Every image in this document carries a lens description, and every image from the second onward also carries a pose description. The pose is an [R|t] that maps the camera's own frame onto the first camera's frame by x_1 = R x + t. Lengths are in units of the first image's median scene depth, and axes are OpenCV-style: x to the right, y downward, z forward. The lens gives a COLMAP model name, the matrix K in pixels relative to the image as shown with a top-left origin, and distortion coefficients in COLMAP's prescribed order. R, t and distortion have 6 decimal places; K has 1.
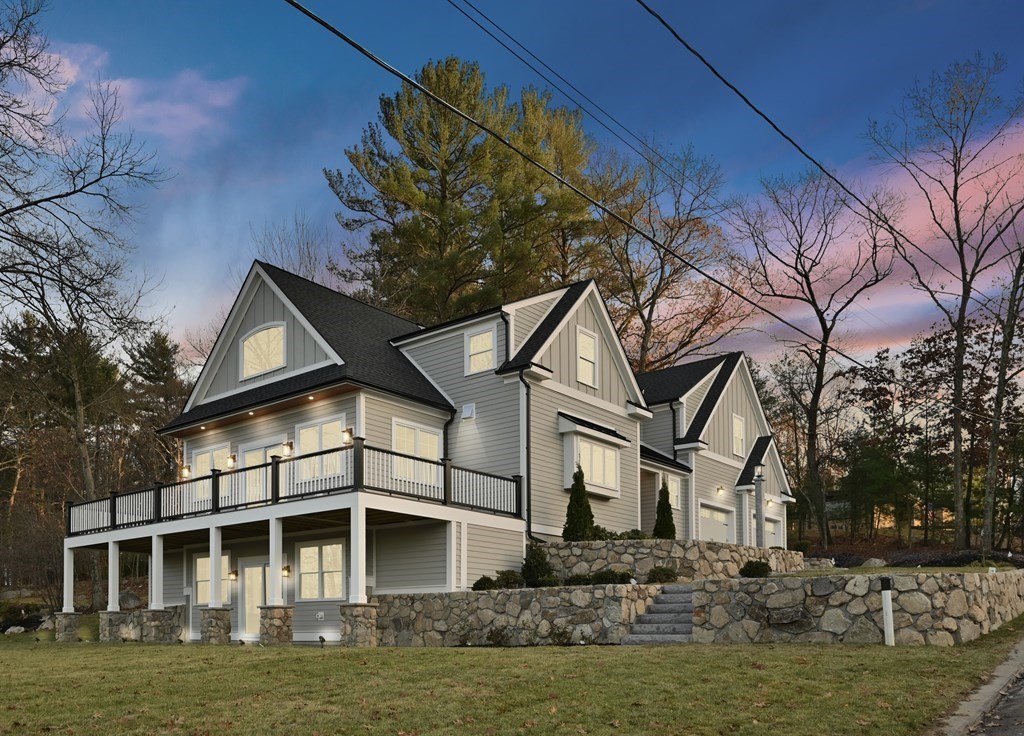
lens RADIAL K [[859.0, 0, 512.7], [0, 859.0, 511.9], [0, 0, 1]] dist [0.001422, 0.001700]
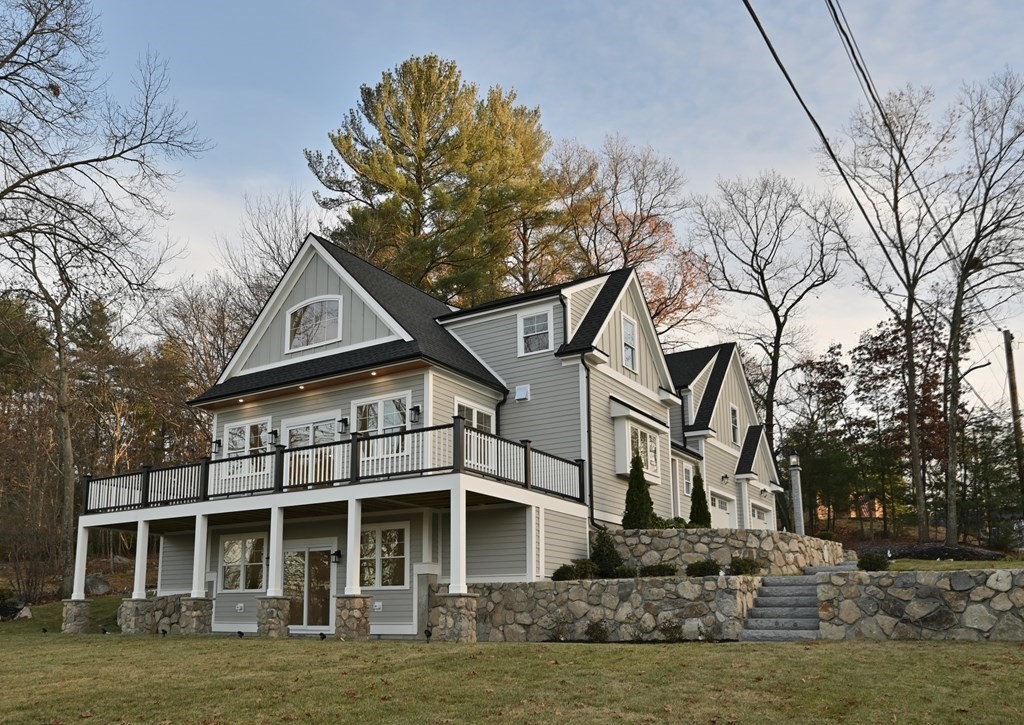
lens RADIAL K [[866.0, 0, 512.0], [0, 866.0, 362.5], [0, 0, 1]] dist [-0.001046, 0.002750]
pose [[0.994657, 0.035255, 0.097024, -0.167877], [-0.020111, 0.988045, -0.152851, 0.000752], [-0.101253, 0.150083, 0.983475, 0.022999]]
